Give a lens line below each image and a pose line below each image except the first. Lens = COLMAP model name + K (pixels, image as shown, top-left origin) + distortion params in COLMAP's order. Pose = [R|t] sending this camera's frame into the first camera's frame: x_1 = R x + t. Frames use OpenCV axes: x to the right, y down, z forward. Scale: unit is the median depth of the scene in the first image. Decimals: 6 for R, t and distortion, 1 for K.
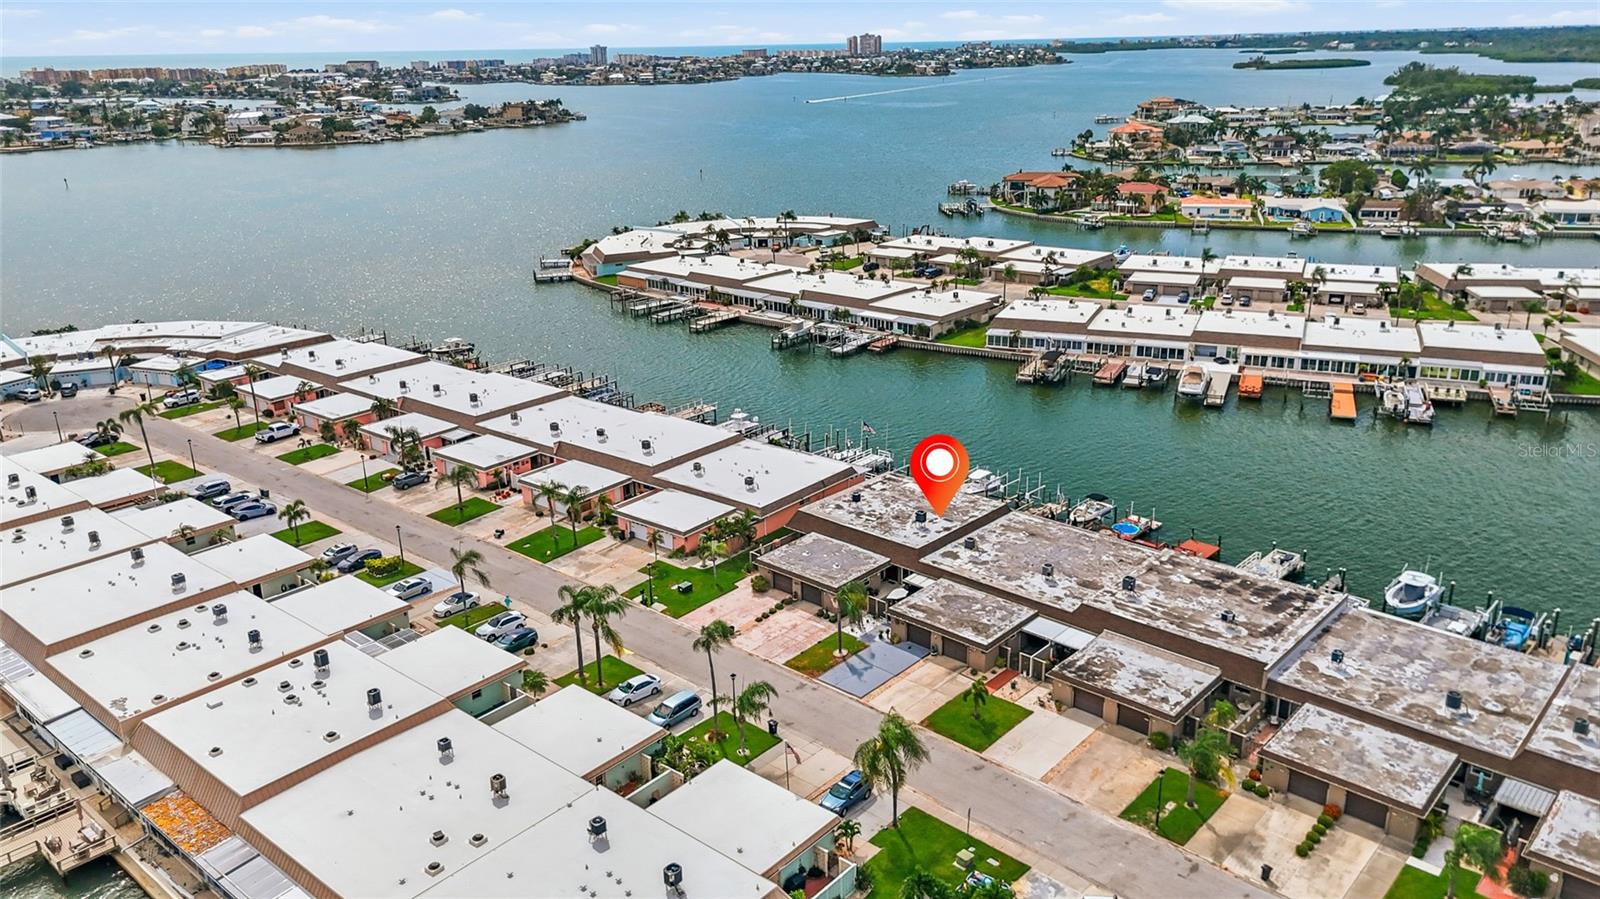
lens RADIAL K [[1180.5, 0, 800.0], [0, 1180.5, 449.5], [0, 0, 1]] dist [0.077662, -0.089407]
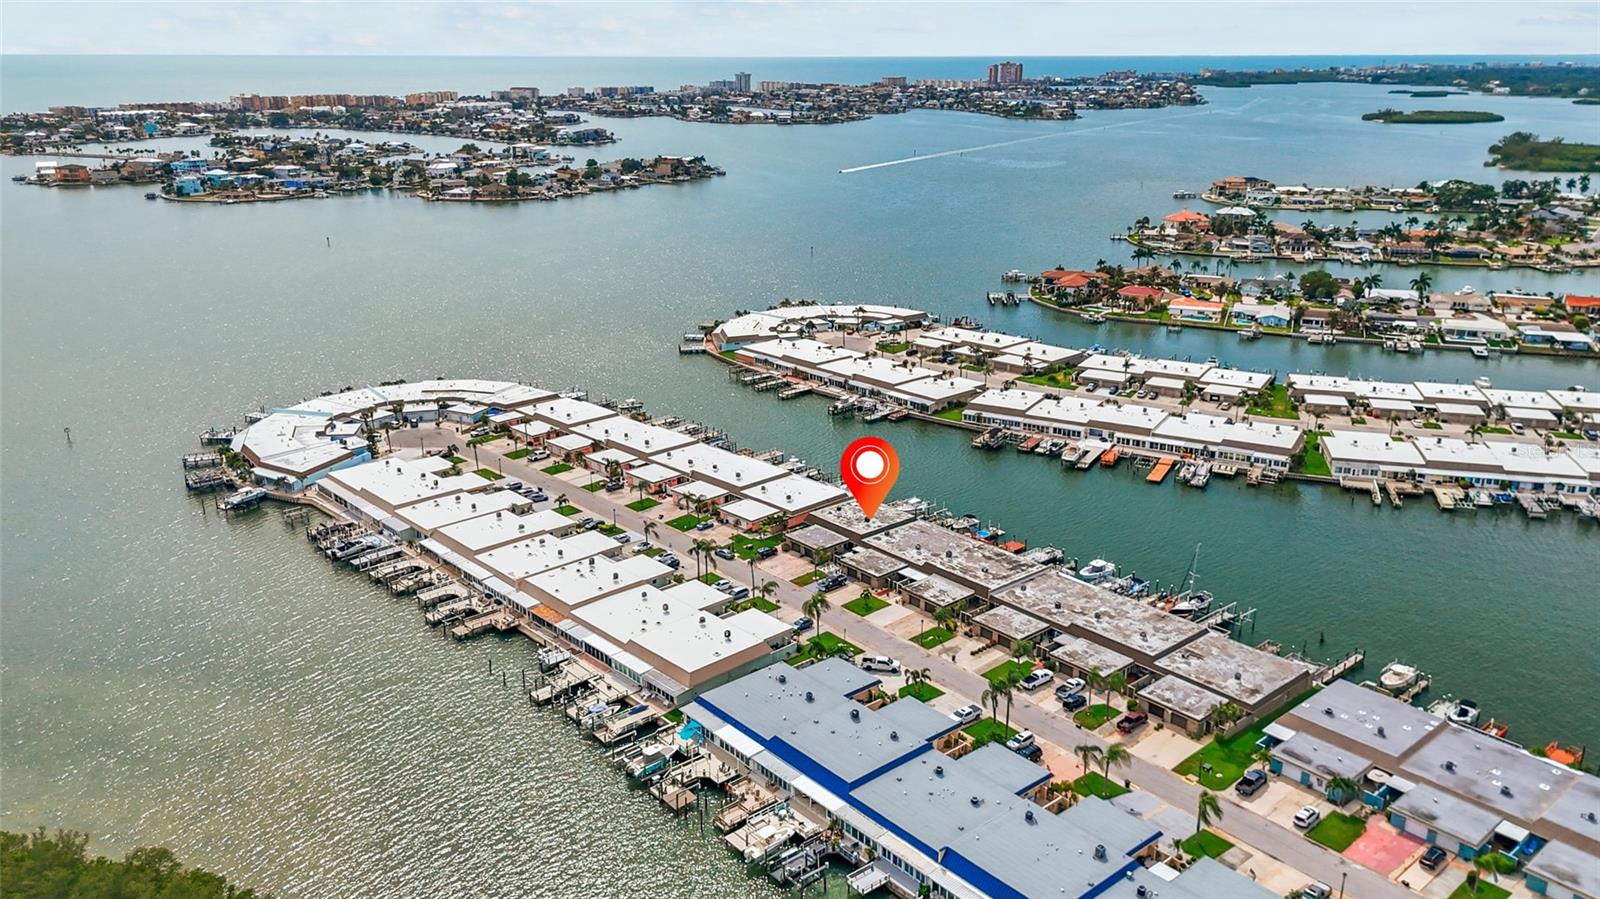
lens RADIAL K [[1198.7, 0, 800.0], [0, 1198.7, 449.5], [0, 0, 1]] dist [0.097400, -0.135867]
pose [[0.993182, 0.053397, -0.103629, 0.128090], [-0.054917, 0.998420, -0.011874, -0.021484], [0.102831, 0.017484, 0.994545, -0.697252]]
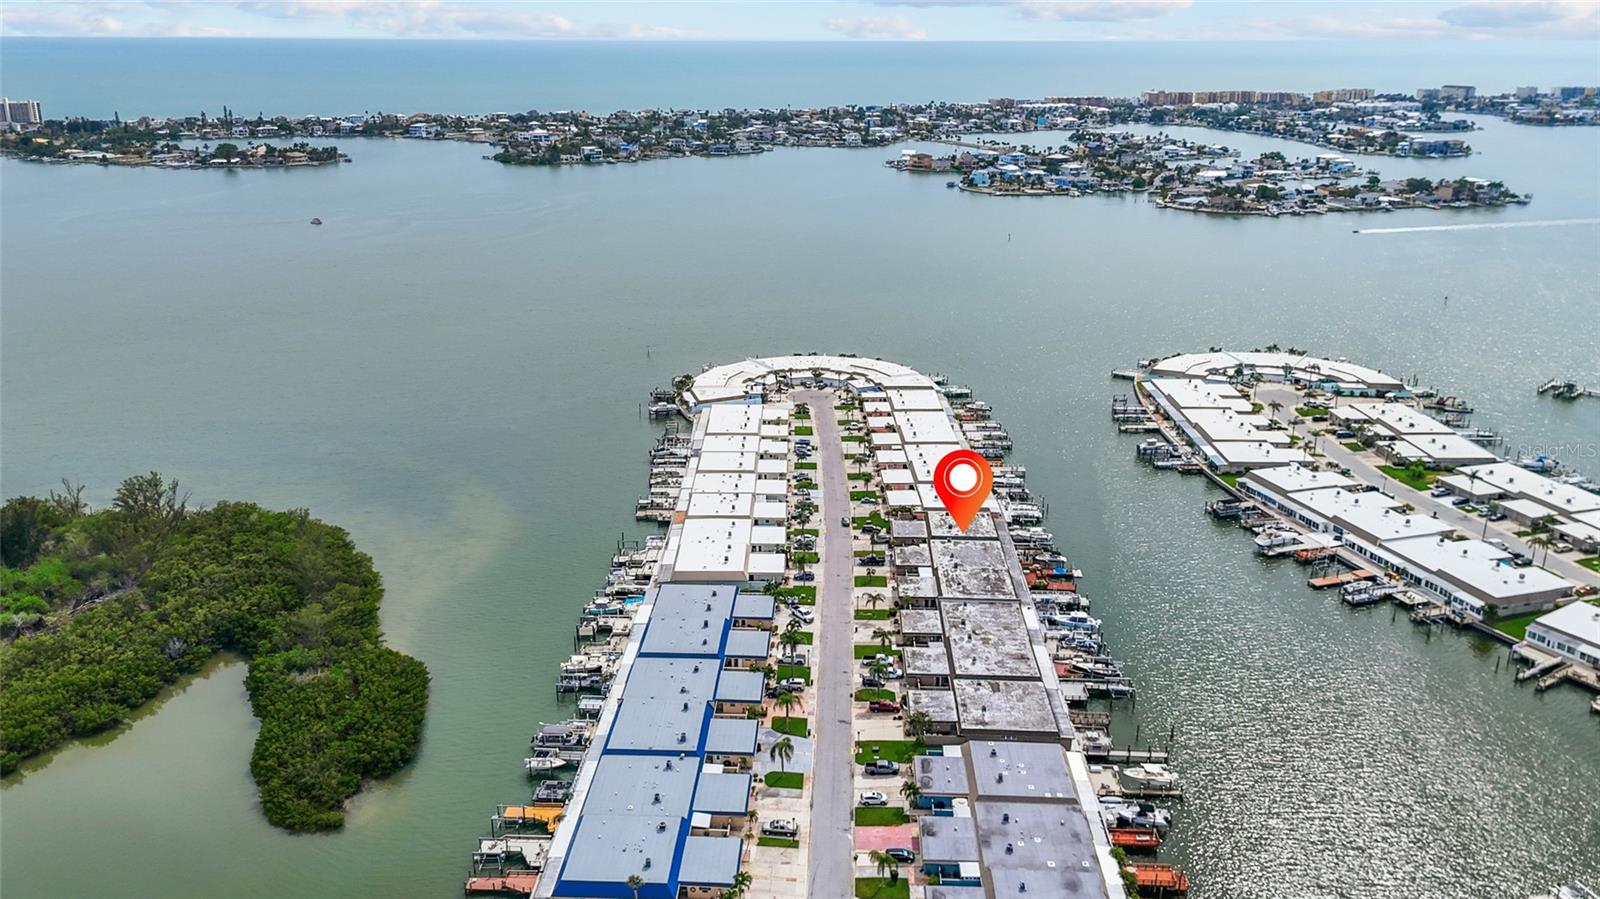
lens RADIAL K [[1198.7, 0, 800.0], [0, 1198.7, 449.5], [0, 0, 1]] dist [0.097400, -0.135867]
pose [[0.648576, 0.266121, -0.713112, 1.060453], [-0.263980, 0.957383, 0.117189, -0.197486], [0.713908, 0.112241, 0.691186, -0.613040]]
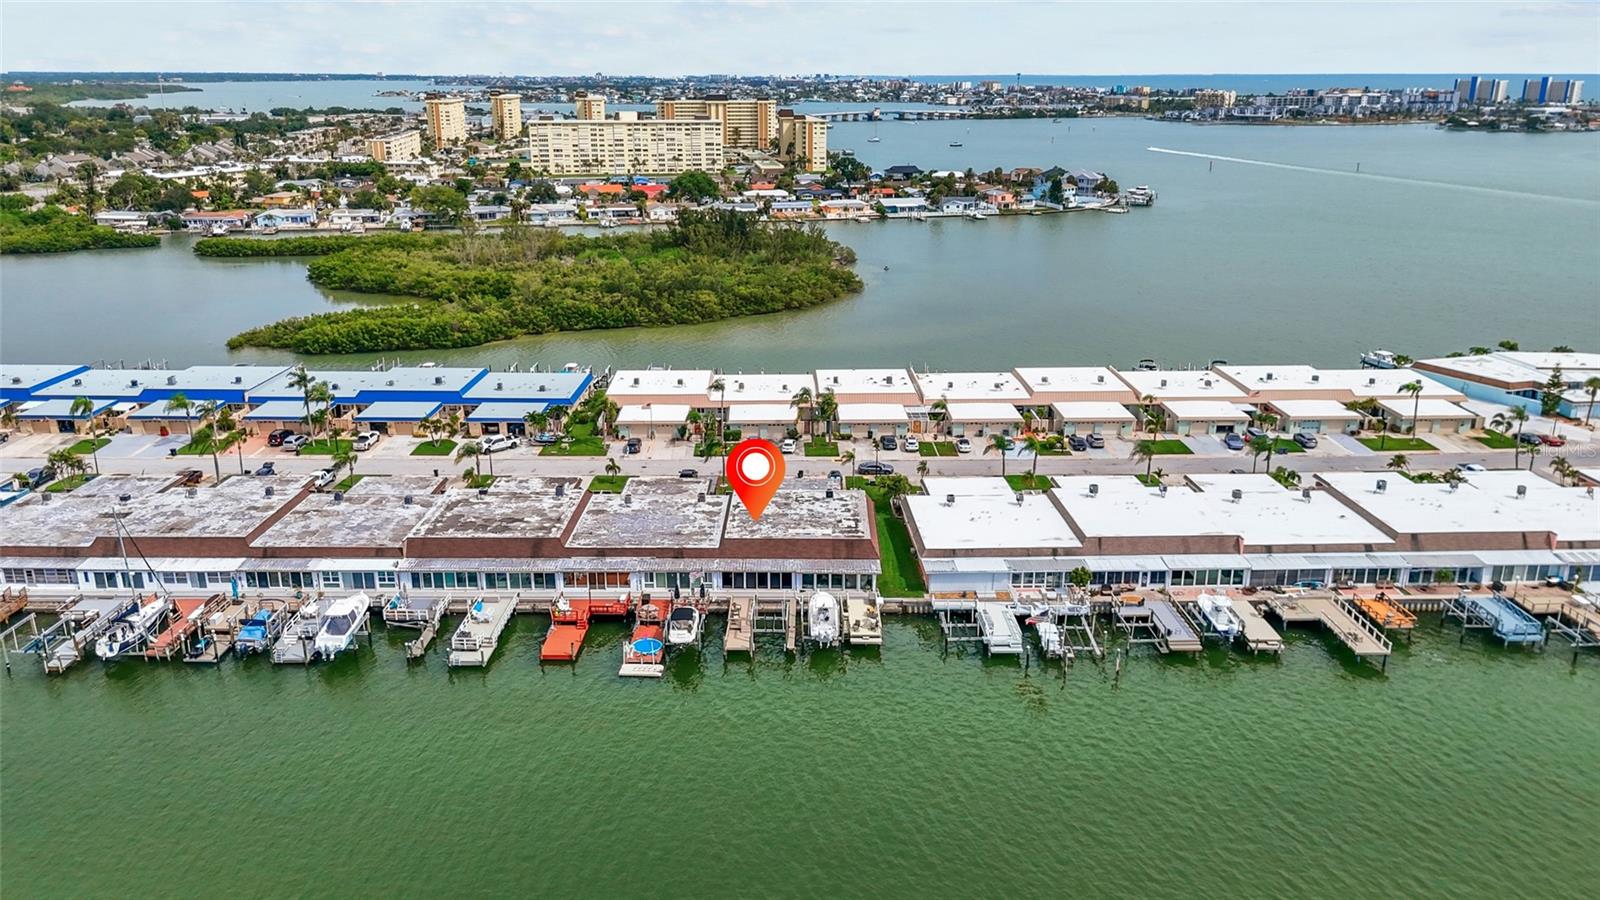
lens RADIAL K [[1198.7, 0, 800.0], [0, 1198.7, 450.0], [0, 0, 1]] dist [0.097400, -0.135867]
pose [[-0.758244, 0.206895, -0.618272, 0.506980], [-0.197597, 0.830783, 0.520341, -0.390352], [0.621306, 0.516715, -0.589055, 1.130989]]
